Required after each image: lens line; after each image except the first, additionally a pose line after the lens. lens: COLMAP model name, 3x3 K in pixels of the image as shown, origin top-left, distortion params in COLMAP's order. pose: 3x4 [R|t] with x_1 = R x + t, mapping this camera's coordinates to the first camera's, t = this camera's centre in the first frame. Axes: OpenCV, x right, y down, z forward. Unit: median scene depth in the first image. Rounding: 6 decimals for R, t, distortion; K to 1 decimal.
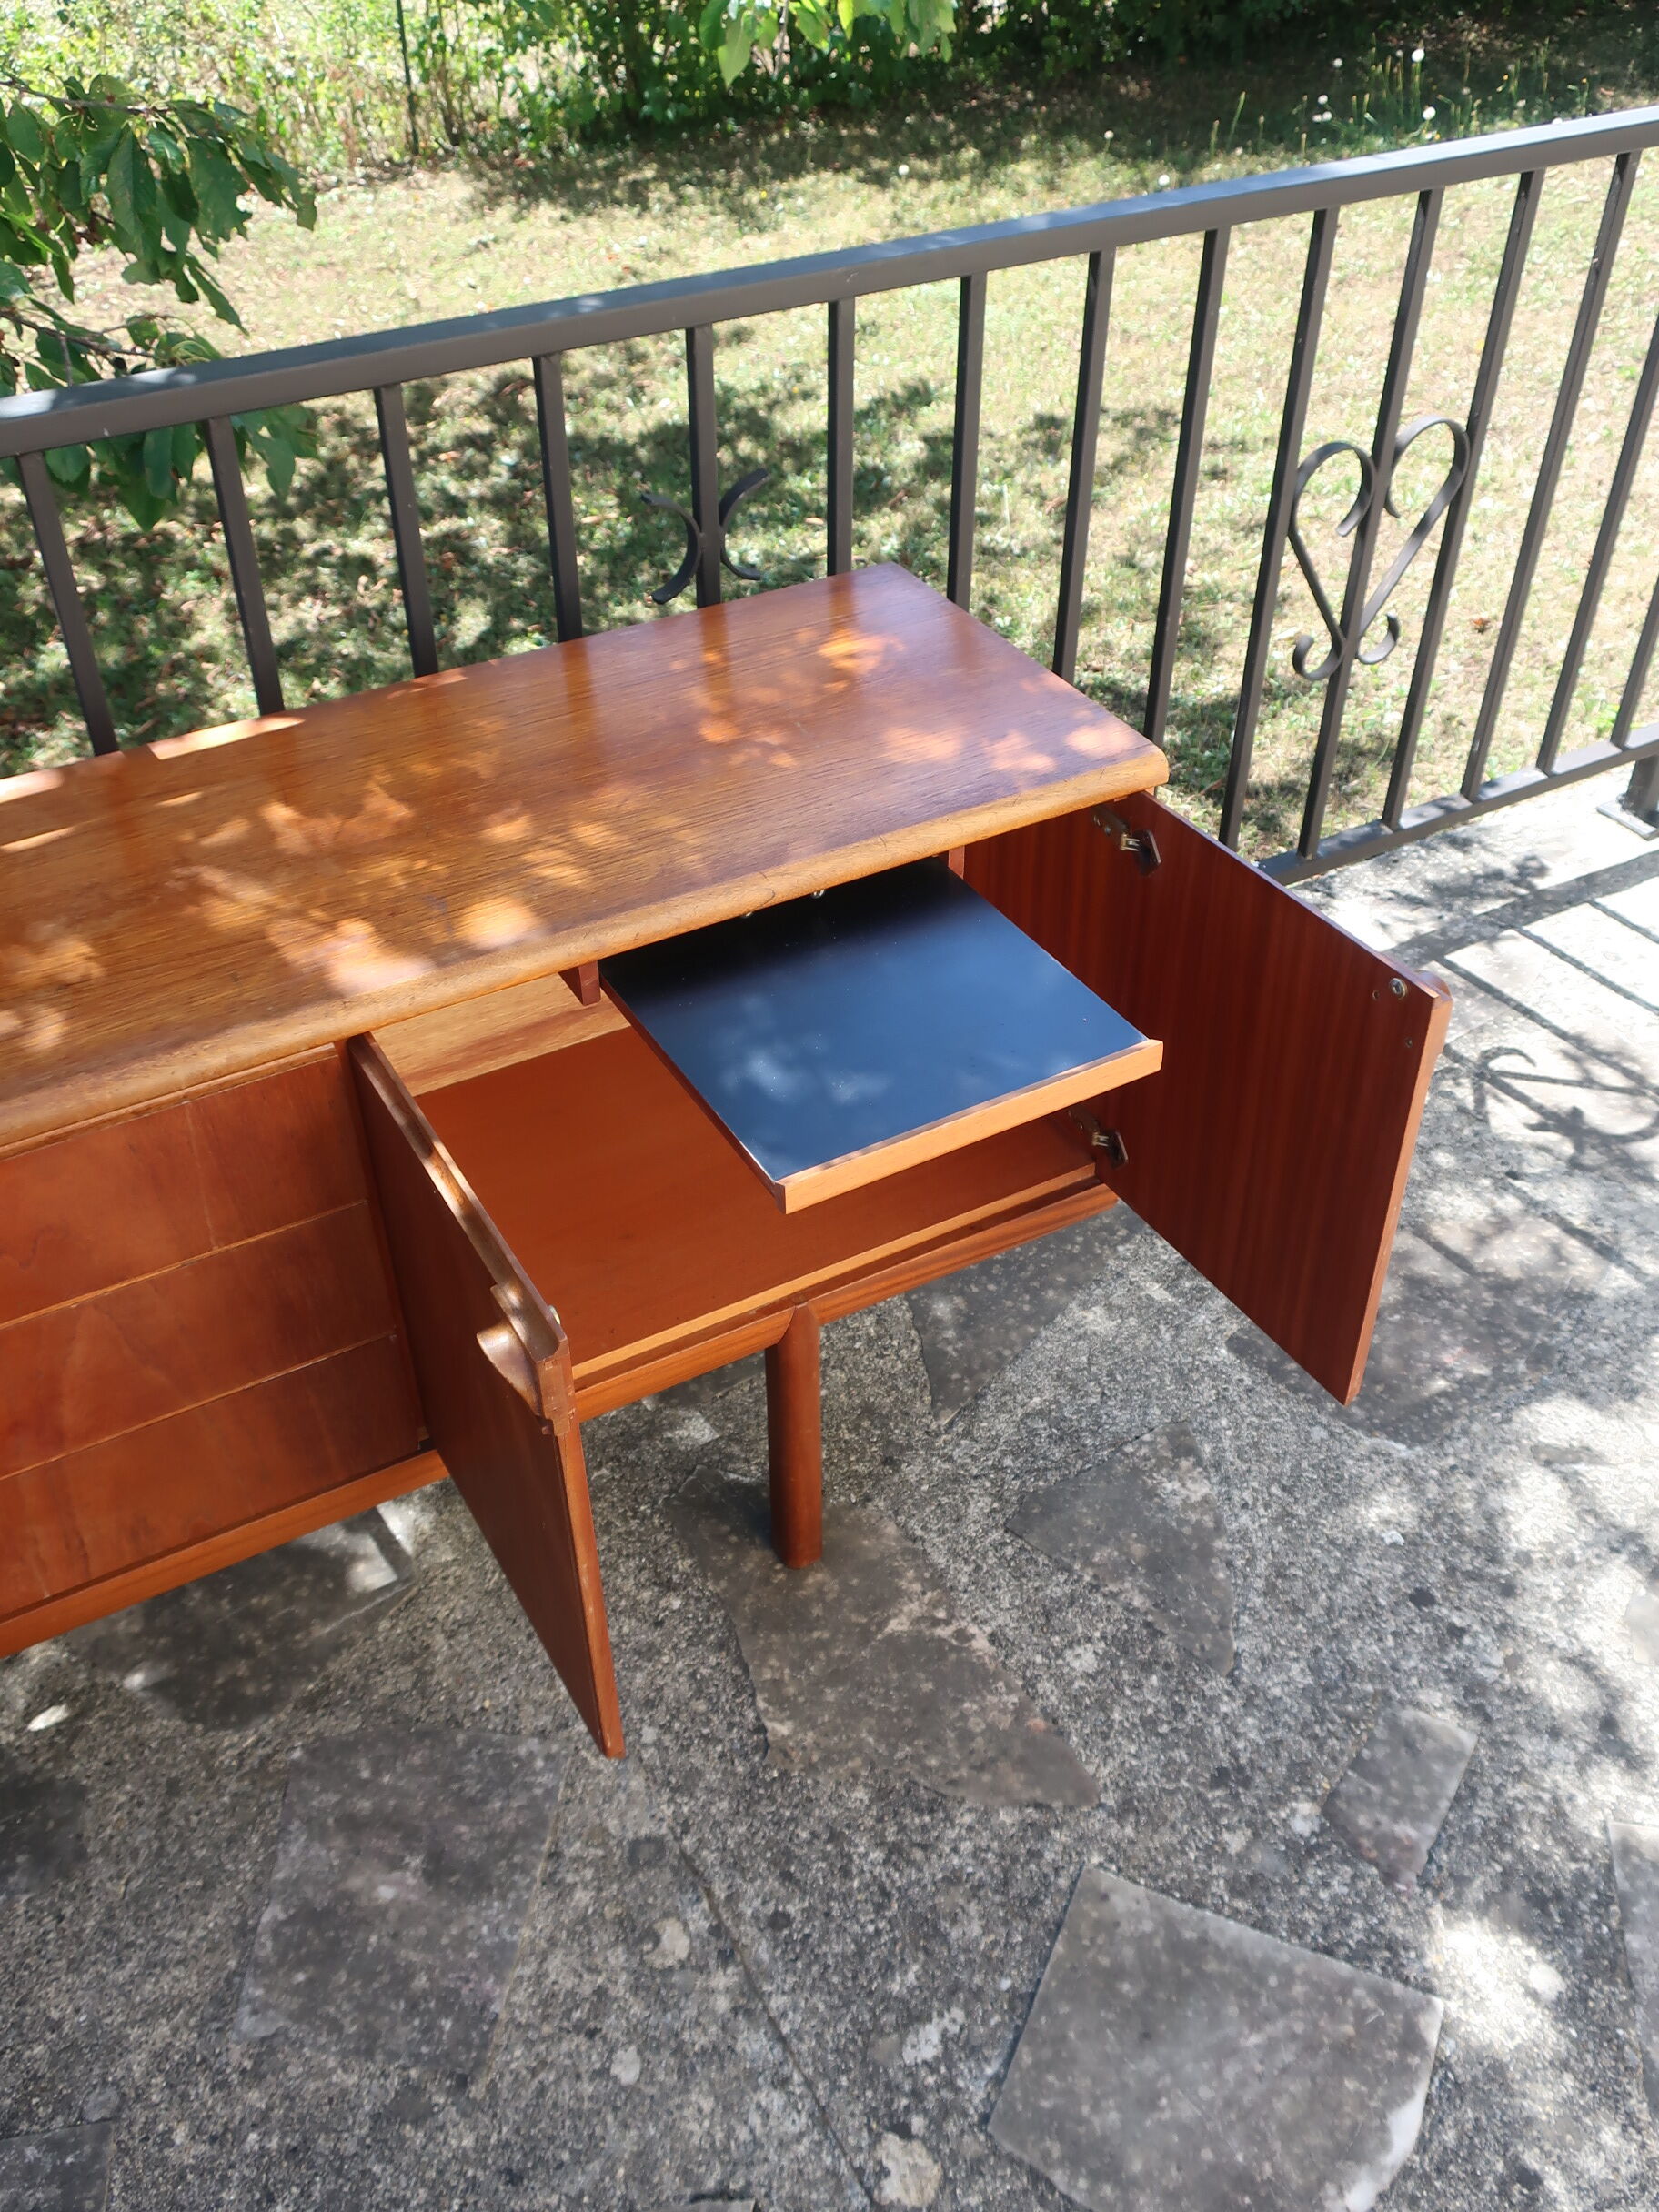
lens RADIAL K [[1956.5, 0, 811.6], [0, 1956.5, 1113.9], [0, 0, 1]] dist [0.005756, -0.000818]
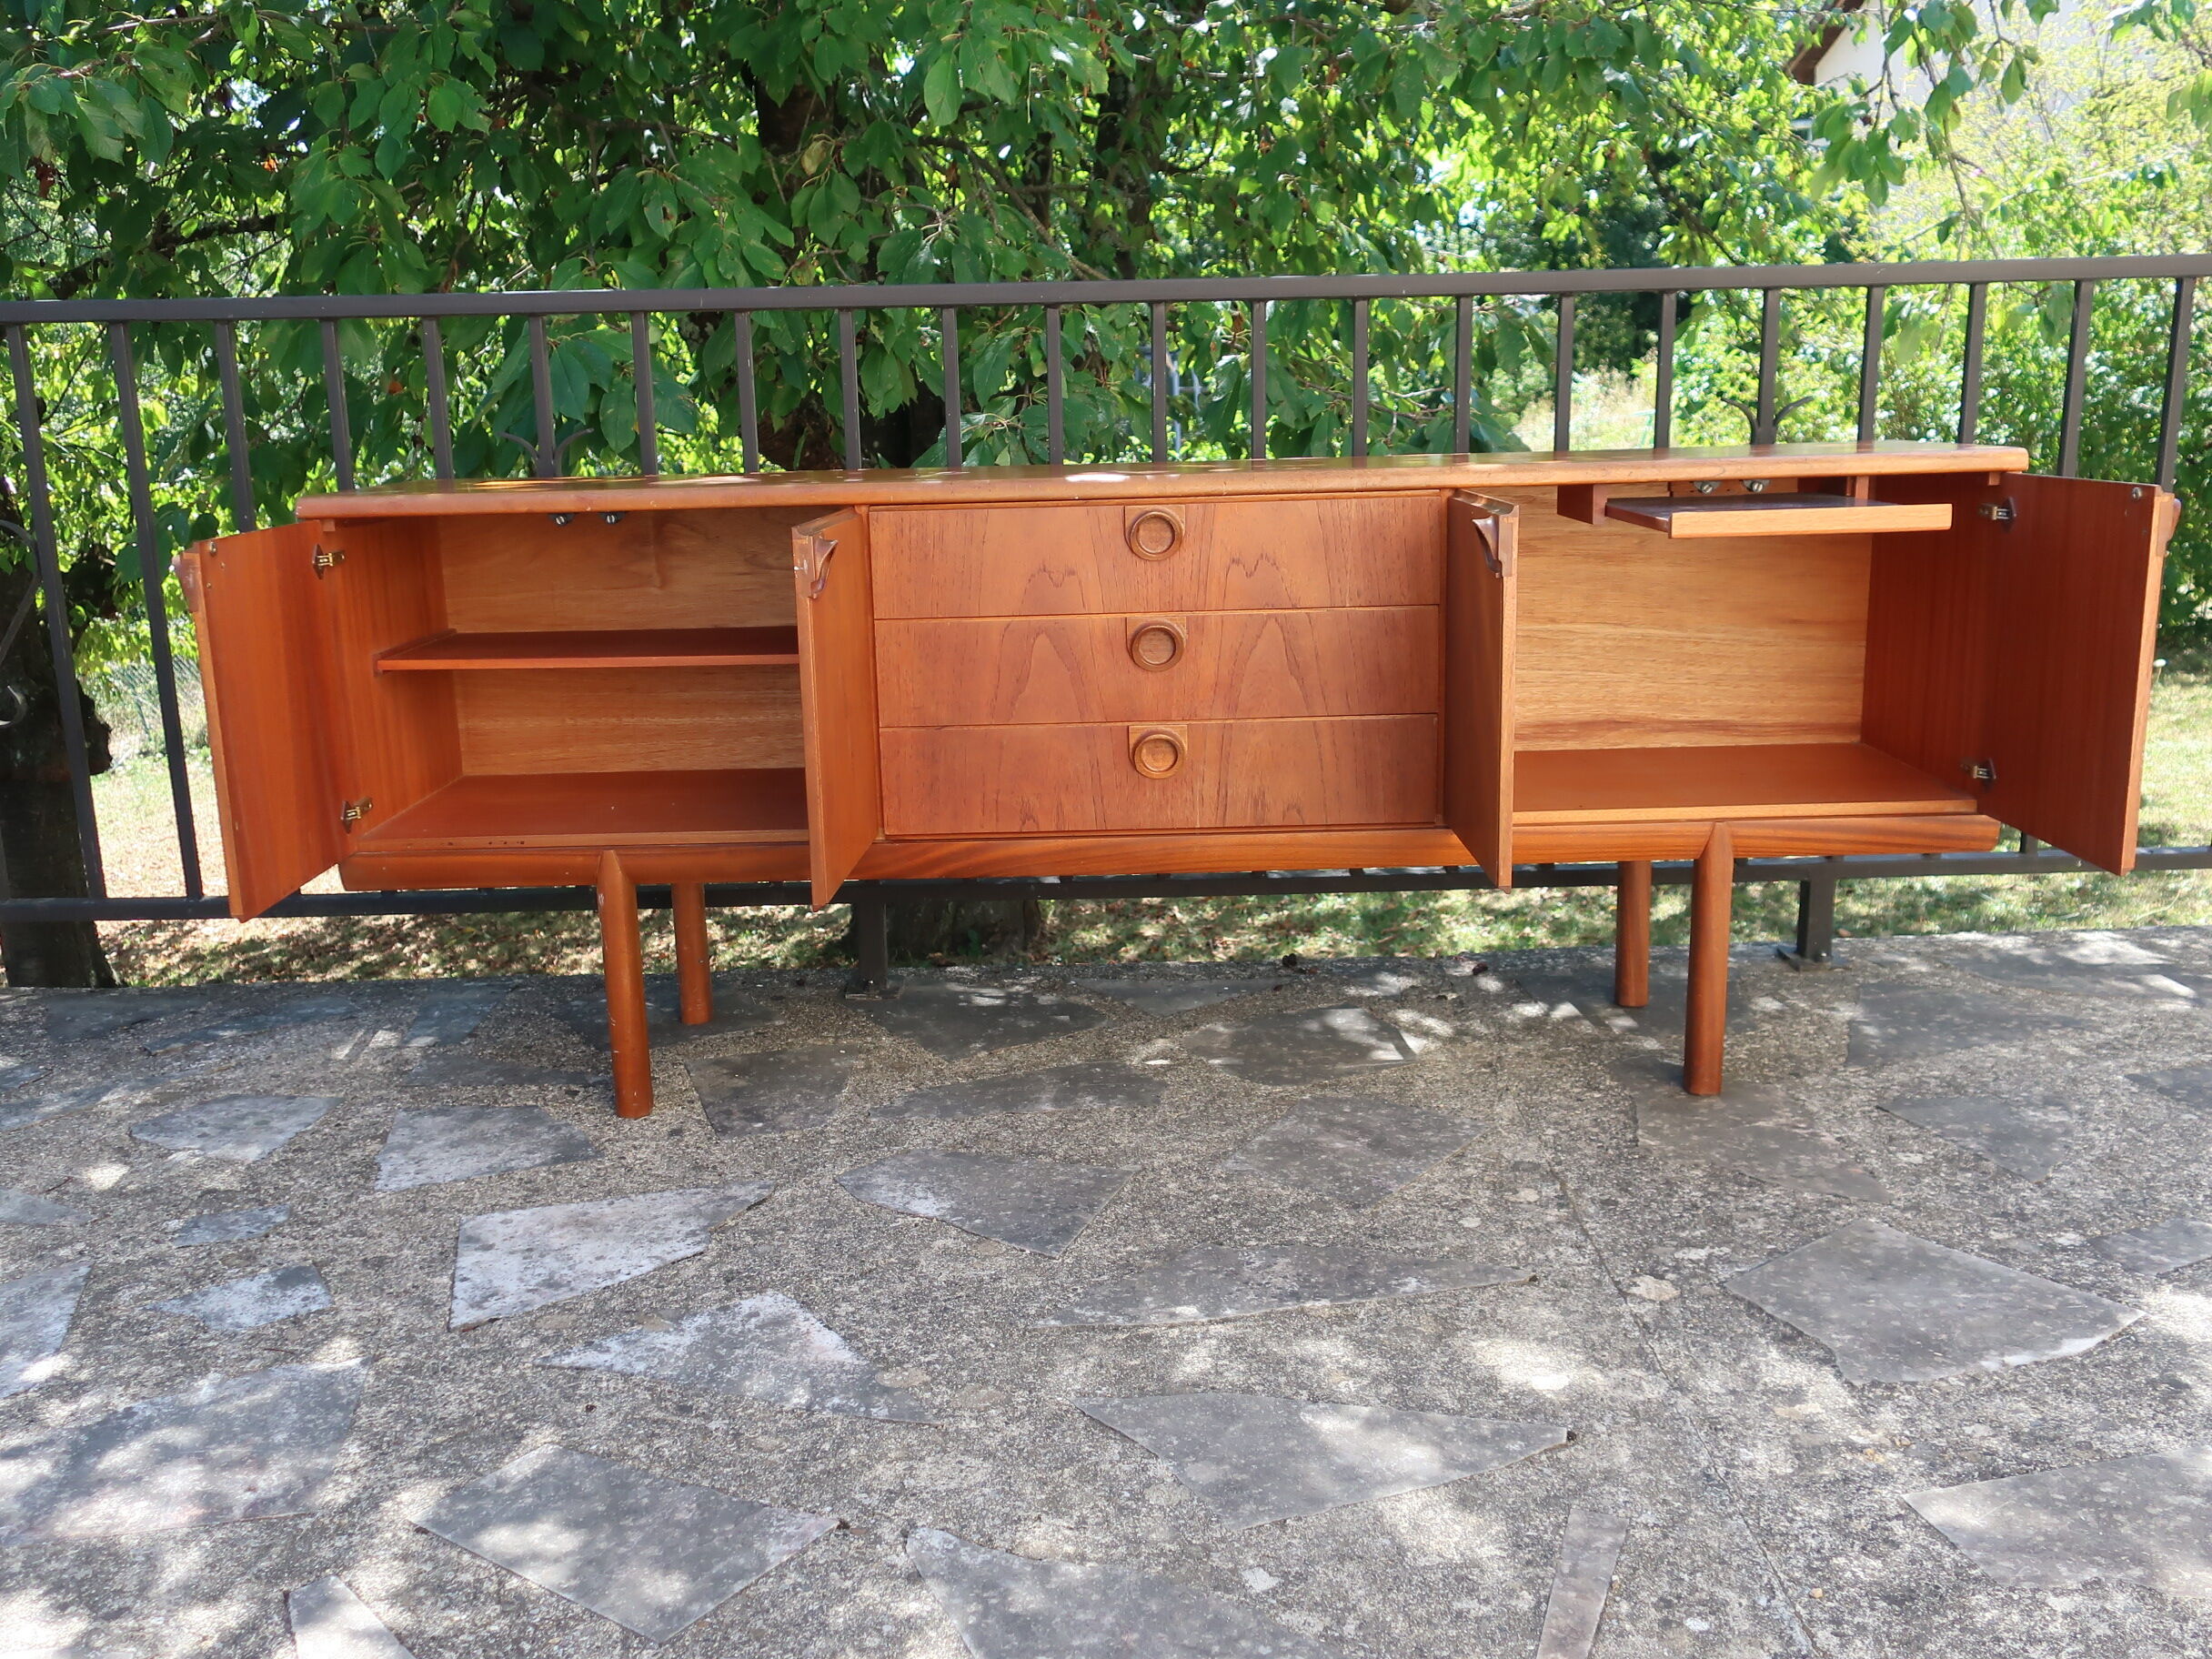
lens RADIAL K [[1956.5, 0, 1088.9], [0, 1956.5, 827.1], [0, 0, 1]] dist [0.005756, -0.000818]
pose [[0.867913, 0.102702, -0.485982, 0.277651], [-0.304344, 0.883181, -0.356884, 0.719639], [0.392557, 0.457650, 0.797781, -0.296375]]
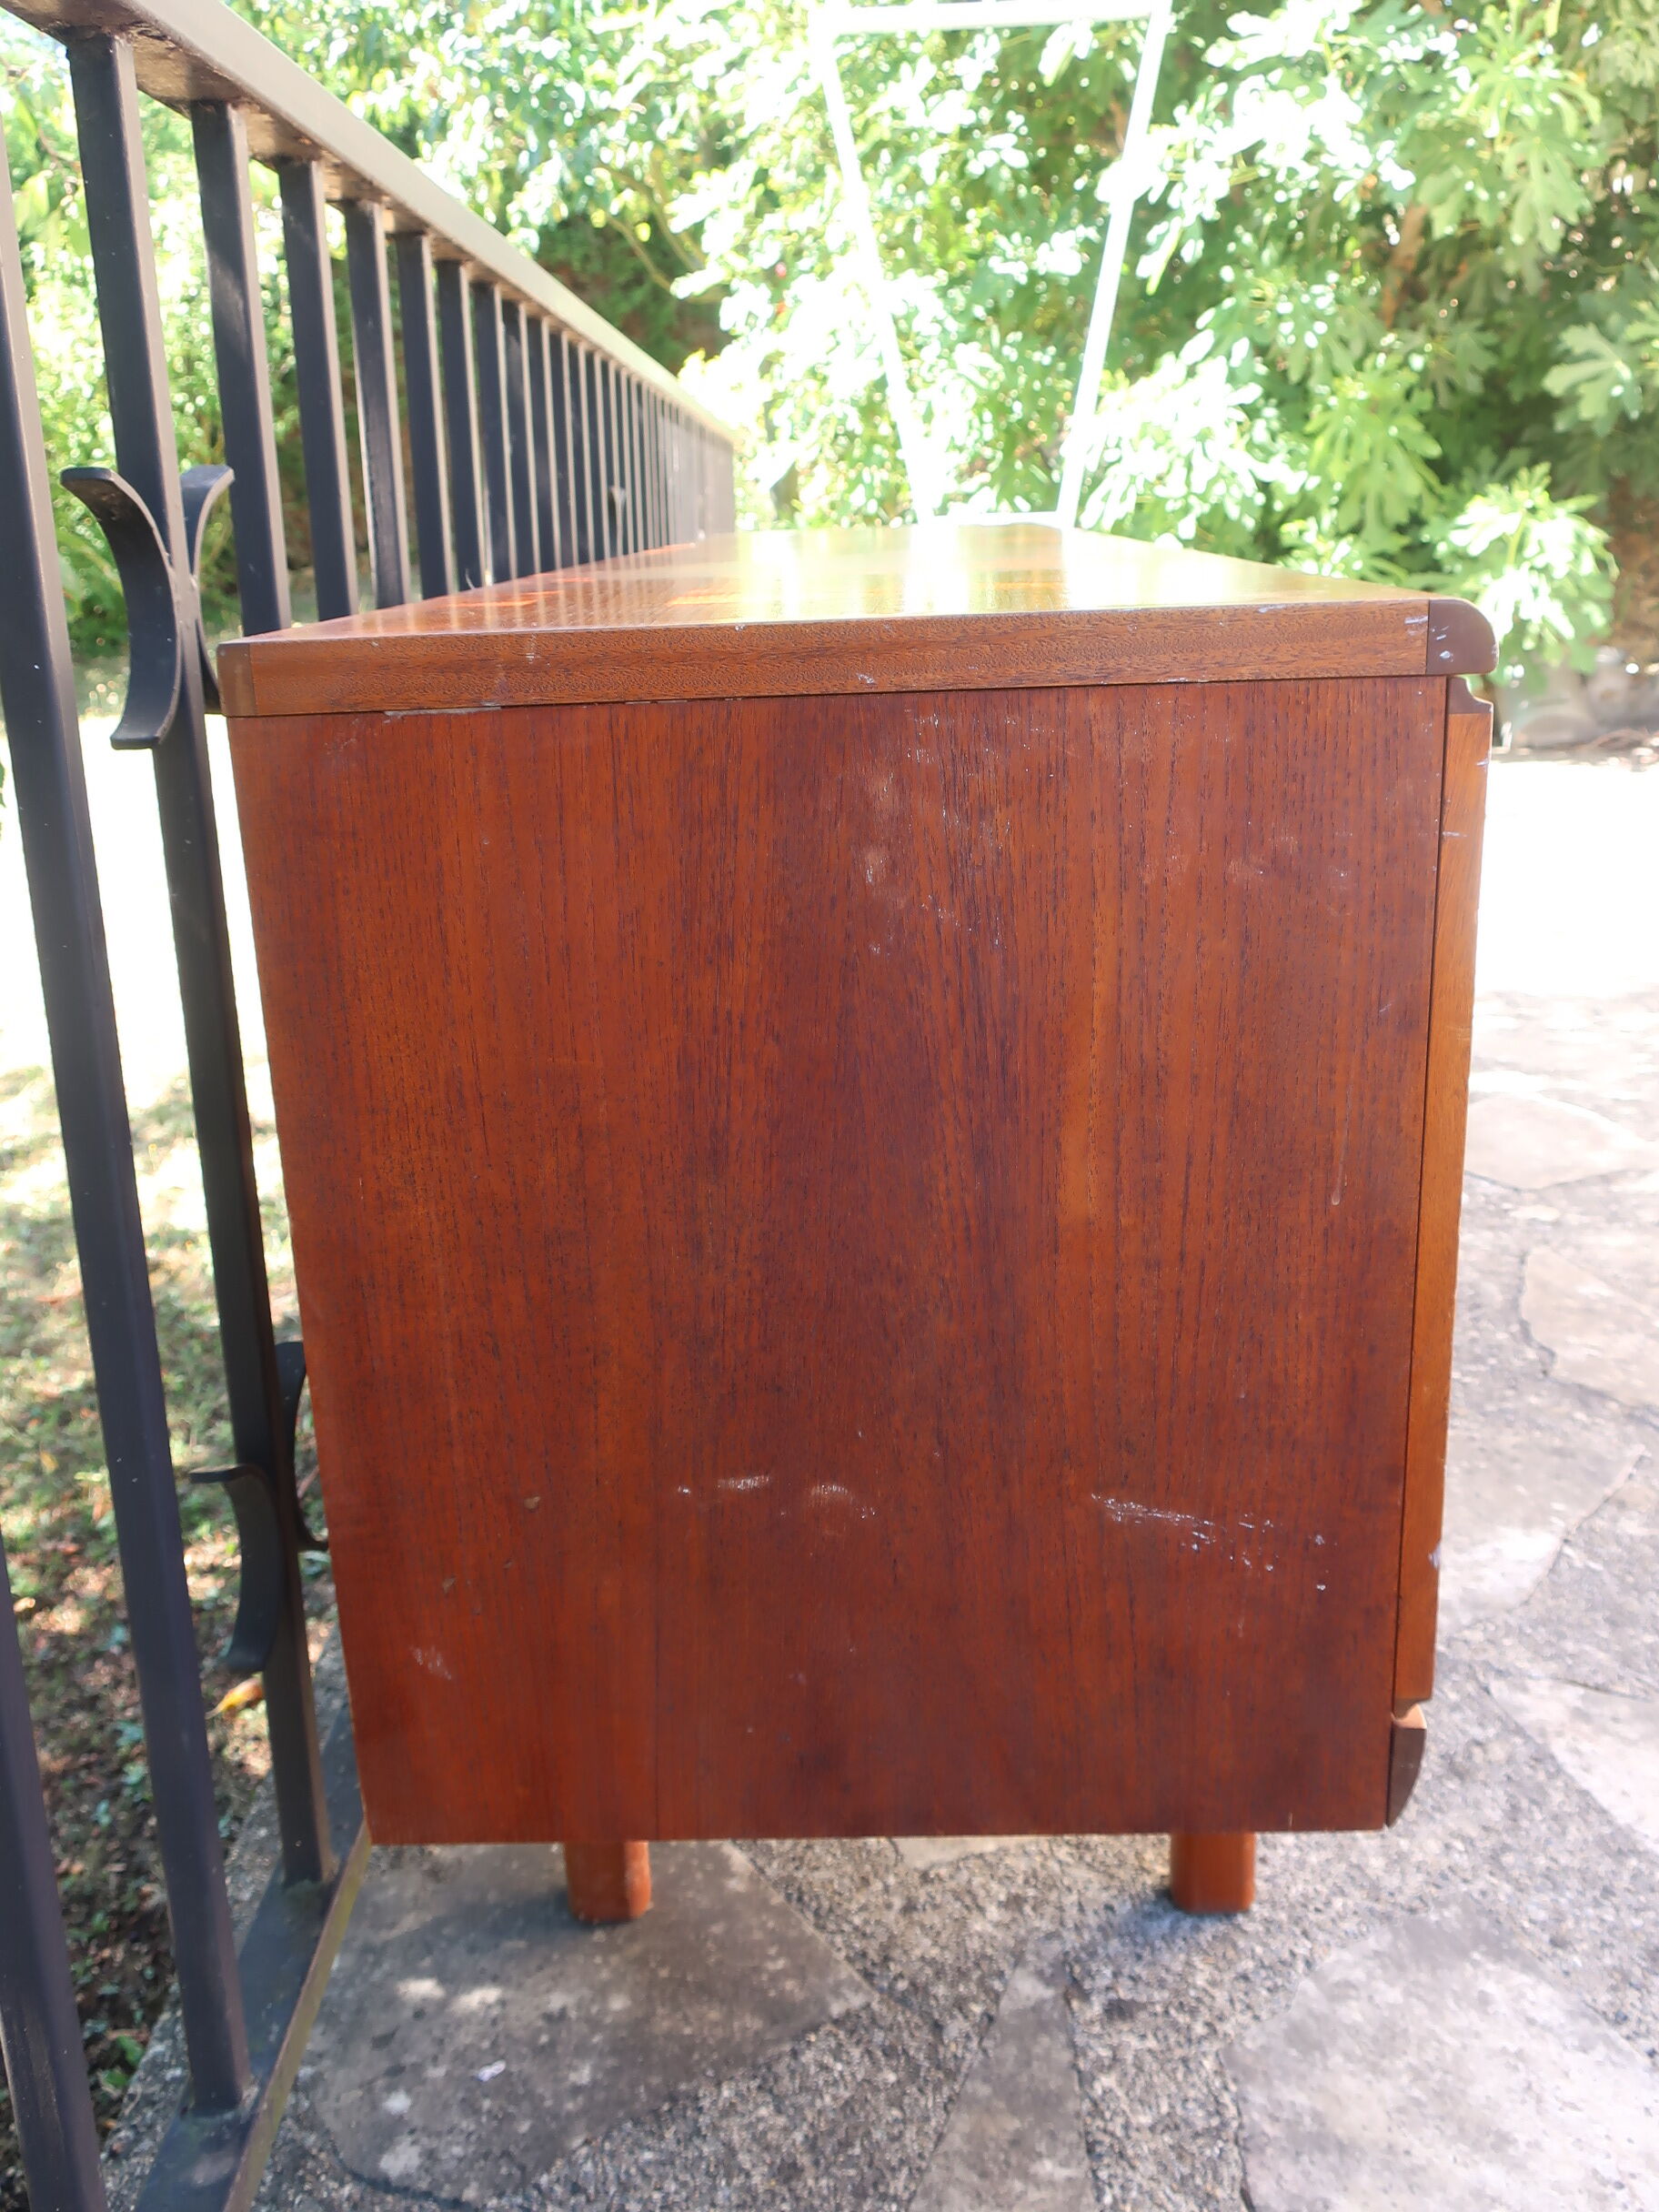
lens RADIAL K [[1956.5, 0, 824.4], [0, 1956.5, 1106.2], [0, 0, 1]] dist [0.005756, -0.000818]
pose [[0.504186, -0.256870, 0.824509, -1.269199], [0.569451, 0.816657, -0.093794, 0.248884], [-0.649248, 0.516807, 0.558022, 0.382769]]
